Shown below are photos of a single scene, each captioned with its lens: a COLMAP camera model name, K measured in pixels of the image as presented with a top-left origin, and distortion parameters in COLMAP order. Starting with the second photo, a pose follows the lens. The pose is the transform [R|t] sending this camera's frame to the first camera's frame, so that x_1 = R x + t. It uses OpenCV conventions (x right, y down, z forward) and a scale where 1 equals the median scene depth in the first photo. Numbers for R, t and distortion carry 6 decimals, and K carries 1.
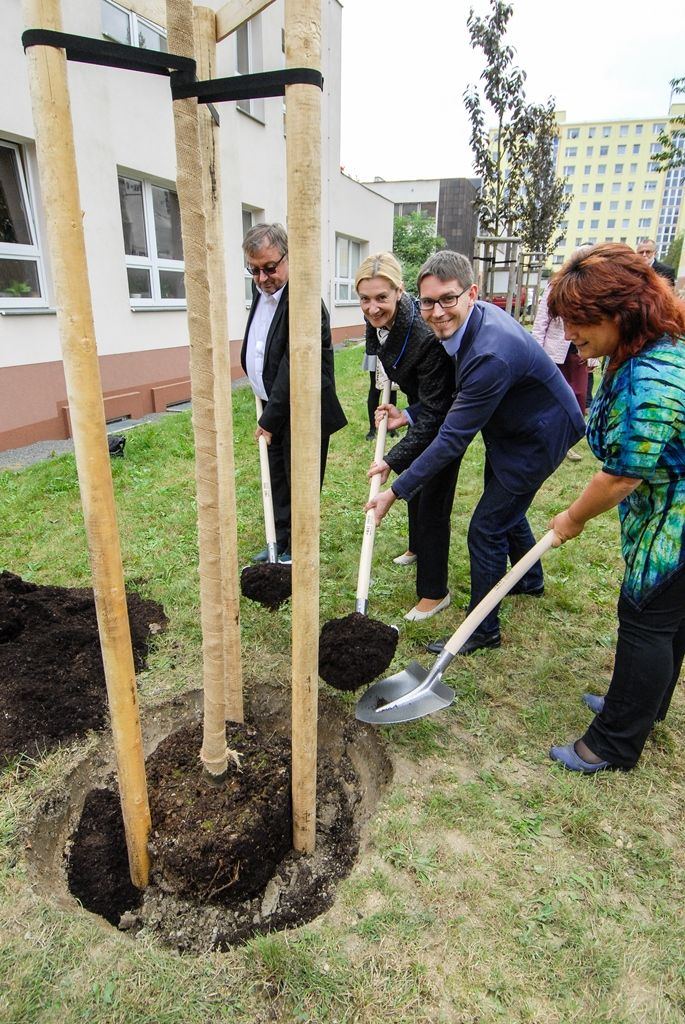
lens RADIAL K [[640.7, 0, 342.5], [0, 640.7, 512.0], [0, 0, 1]] dist [0.048442, -0.052477]
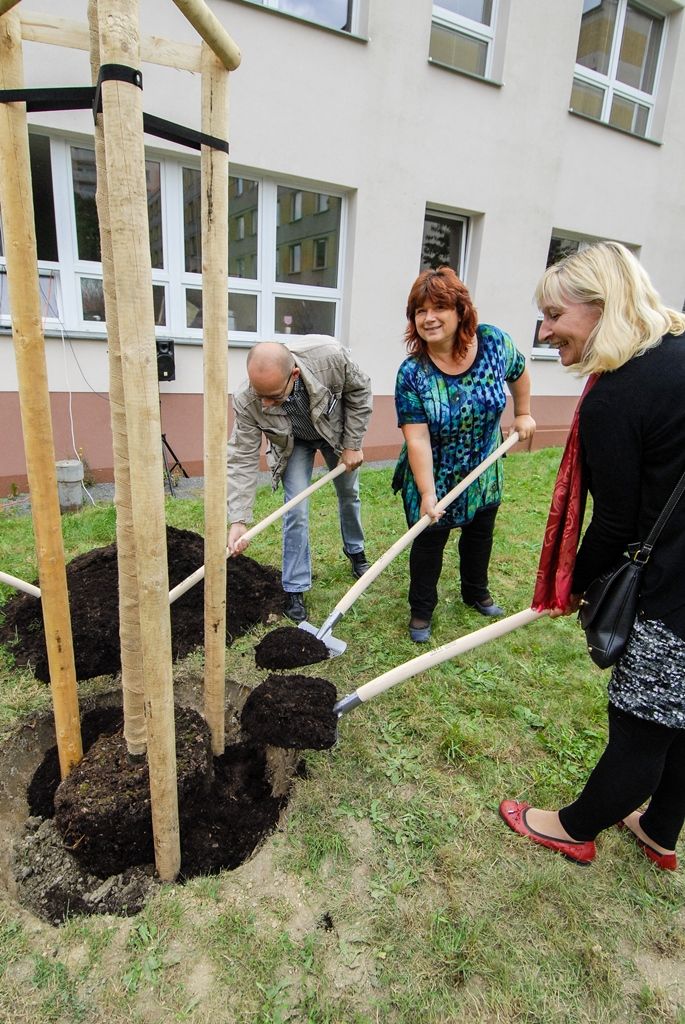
lens RADIAL K [[566.1, 0, 342.5], [0, 566.1, 512.0], [0, 0, 1]] dist [0.027534, -0.038080]
pose [[0.708348, 0.243528, -0.662524, 0.609120], [-0.274929, 0.959665, 0.058805, -0.138426], [0.650121, 0.140492, 0.746729, 0.482447]]
